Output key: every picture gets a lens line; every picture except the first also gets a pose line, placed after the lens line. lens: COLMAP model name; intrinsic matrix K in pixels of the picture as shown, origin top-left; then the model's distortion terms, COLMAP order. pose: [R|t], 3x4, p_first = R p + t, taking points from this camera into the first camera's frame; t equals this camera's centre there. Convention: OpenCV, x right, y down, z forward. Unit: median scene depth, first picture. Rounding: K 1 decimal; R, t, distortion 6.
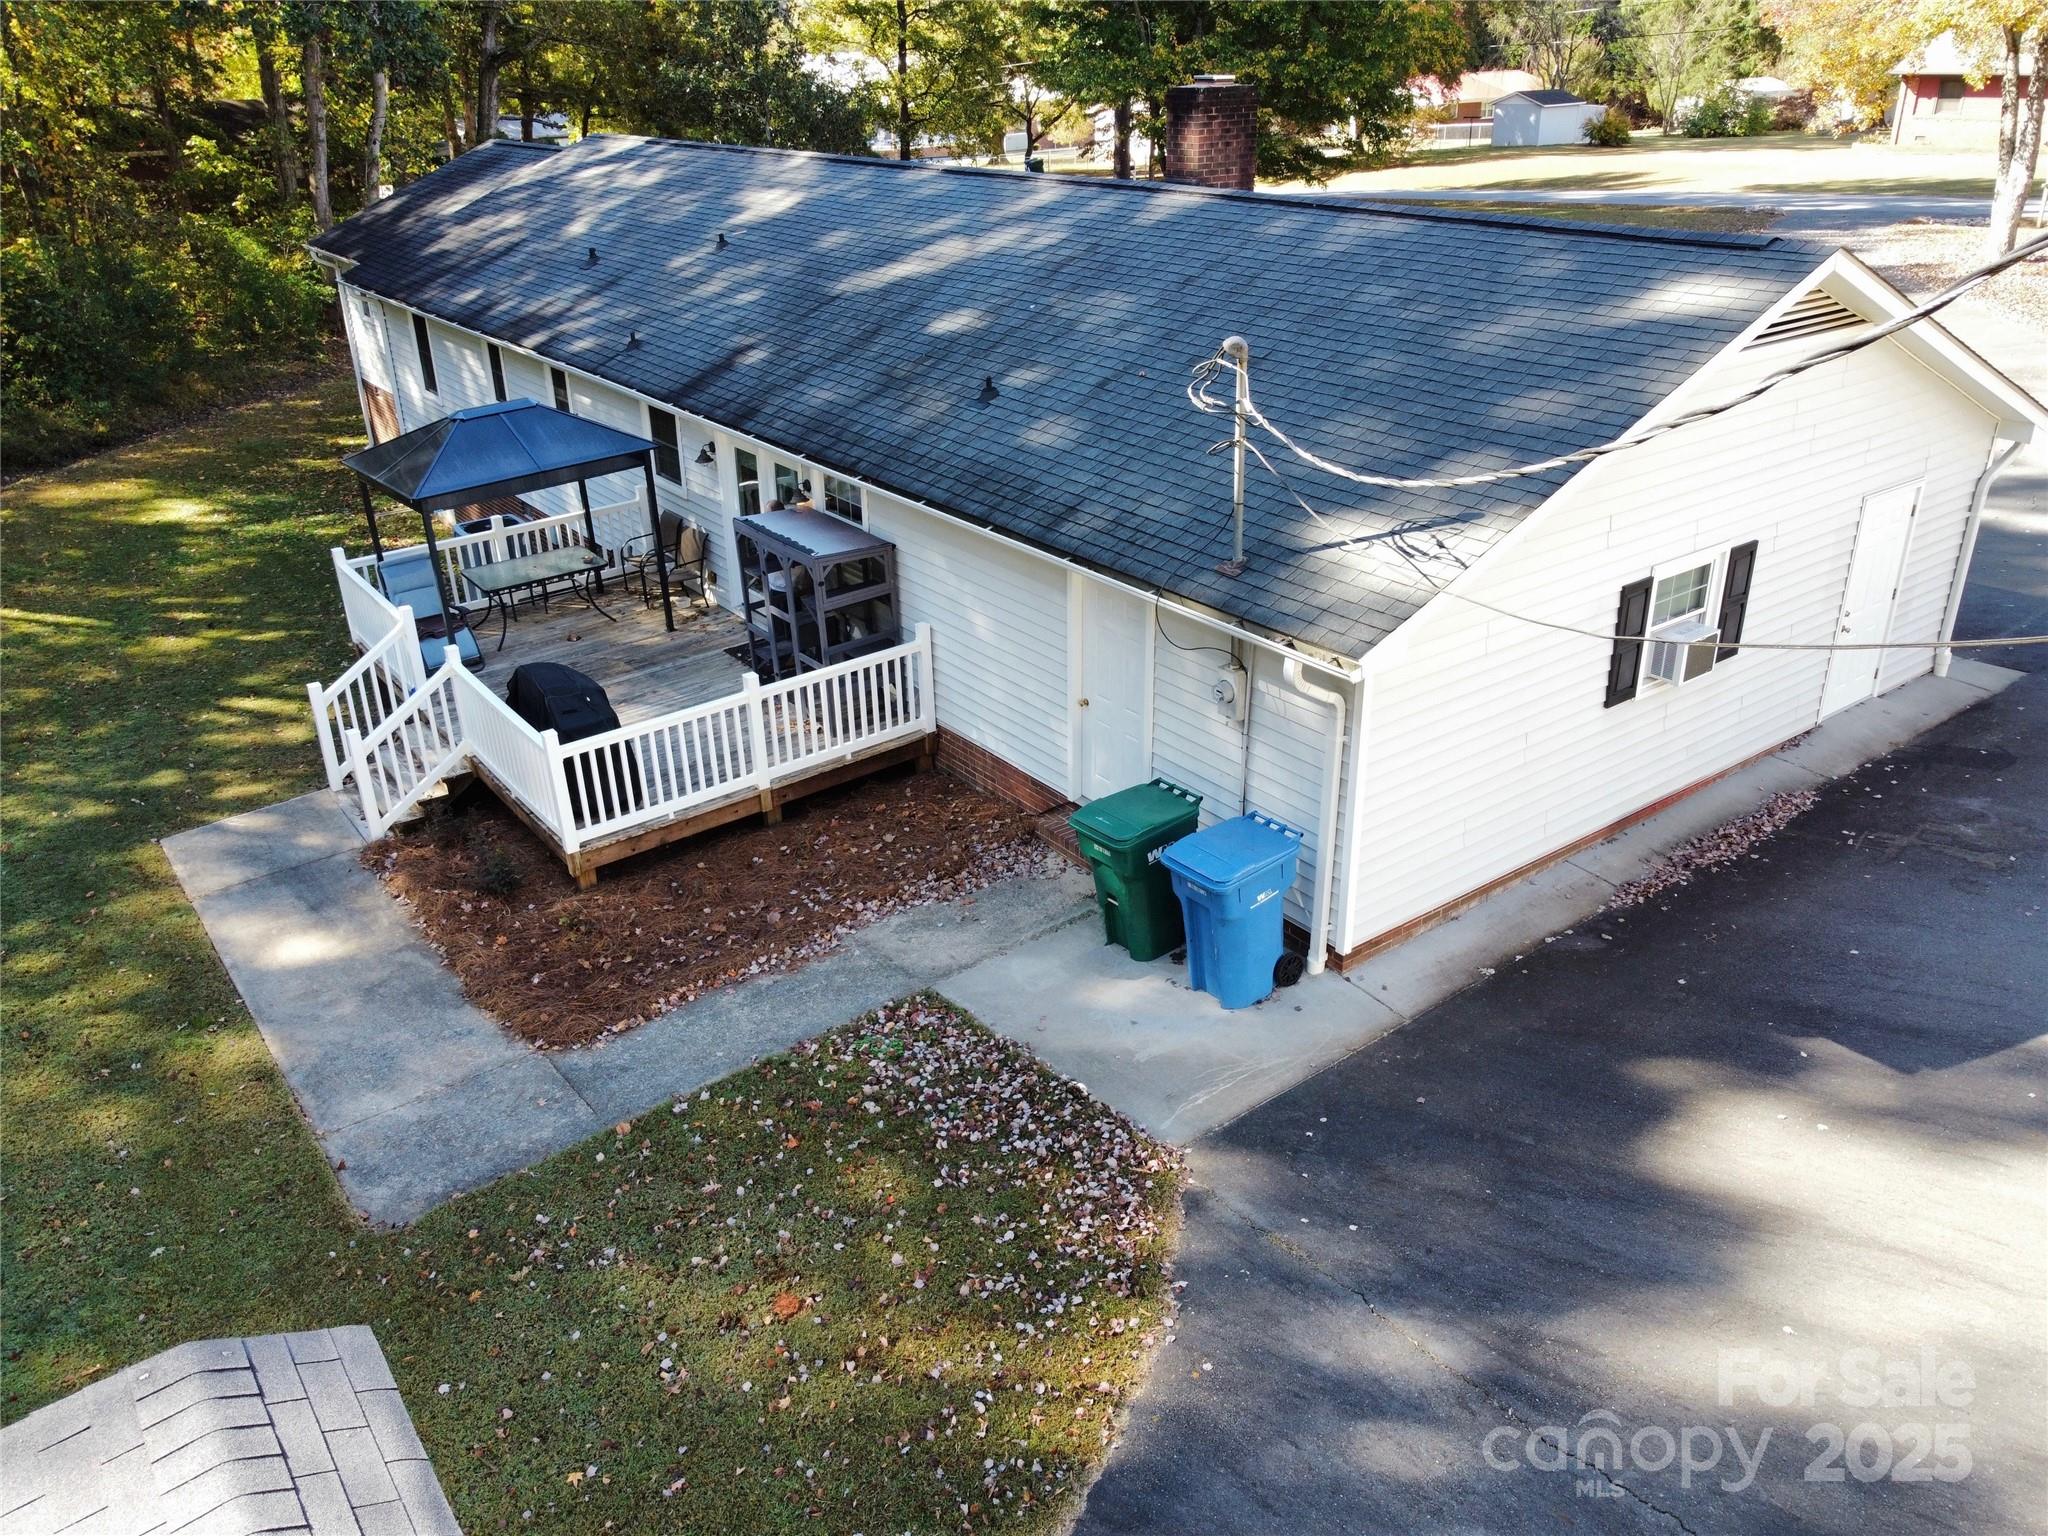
lens RADIAL K [[1495.6, 0, 1024.0], [0, 1495.6, 768.0], [0, 0, 1]] dist [-0.040746, -0.003417]
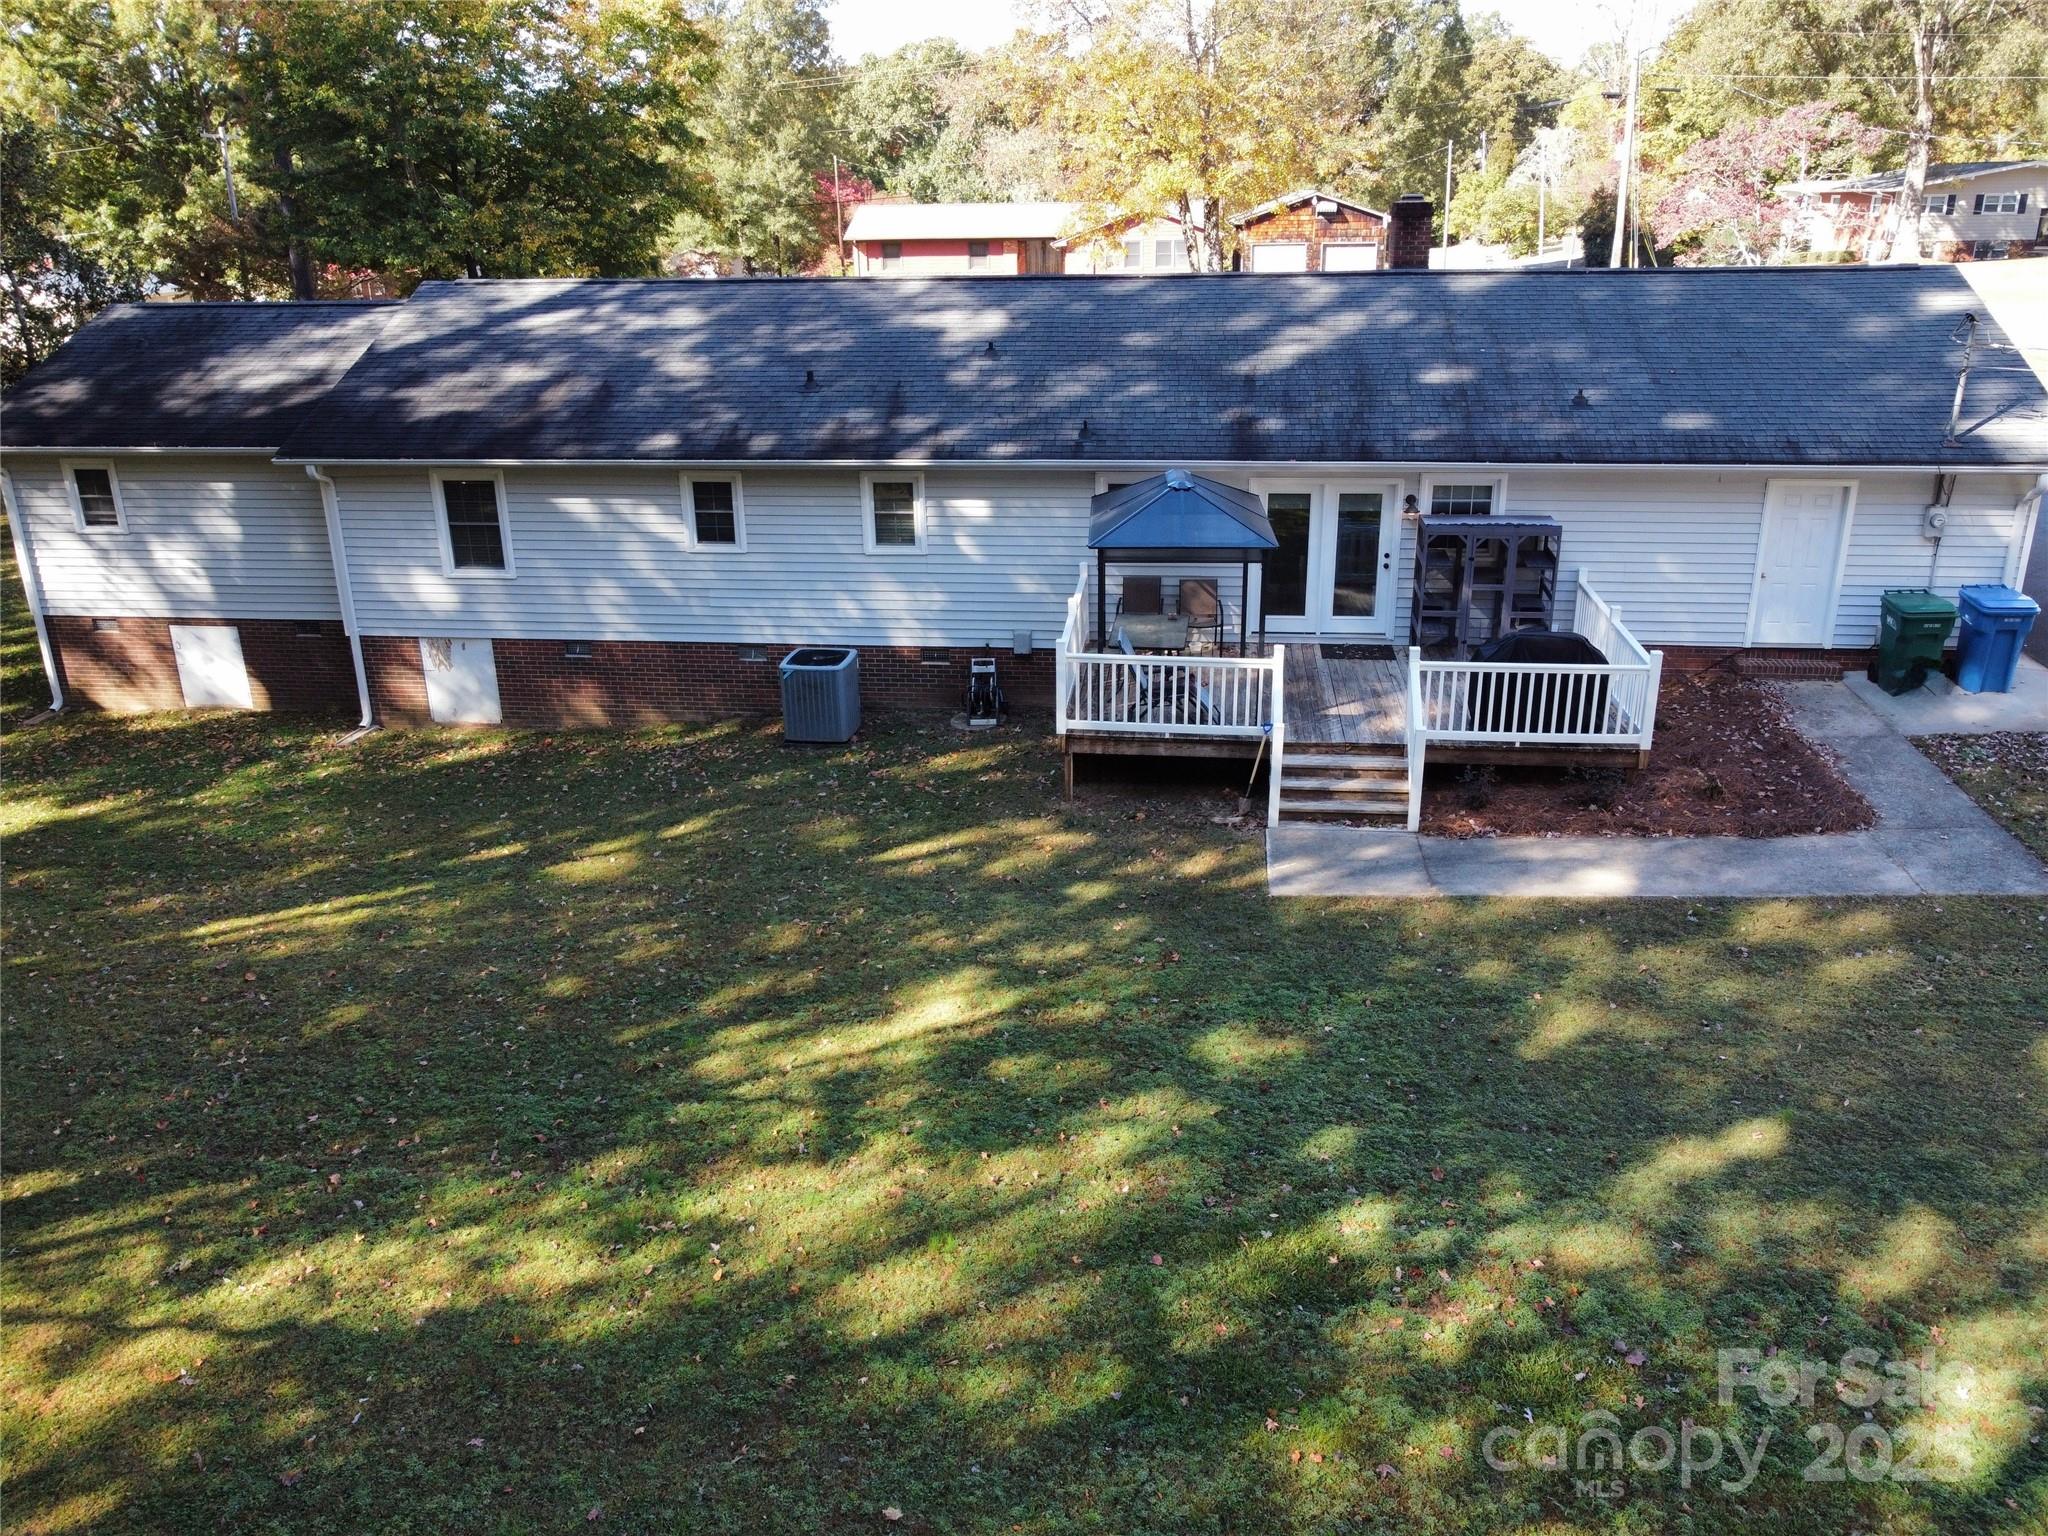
lens RADIAL K [[1495.6, 0, 1024.0], [0, 1495.6, 768.0], [0, 0, 1]] dist [-0.040746, -0.003417]
pose [[0.708166, -0.242285, 0.663173, -1.164050], [0.317519, 0.948223, 0.007365, -0.082798], [-0.630621, 0.205354, 0.748430, 0.298185]]
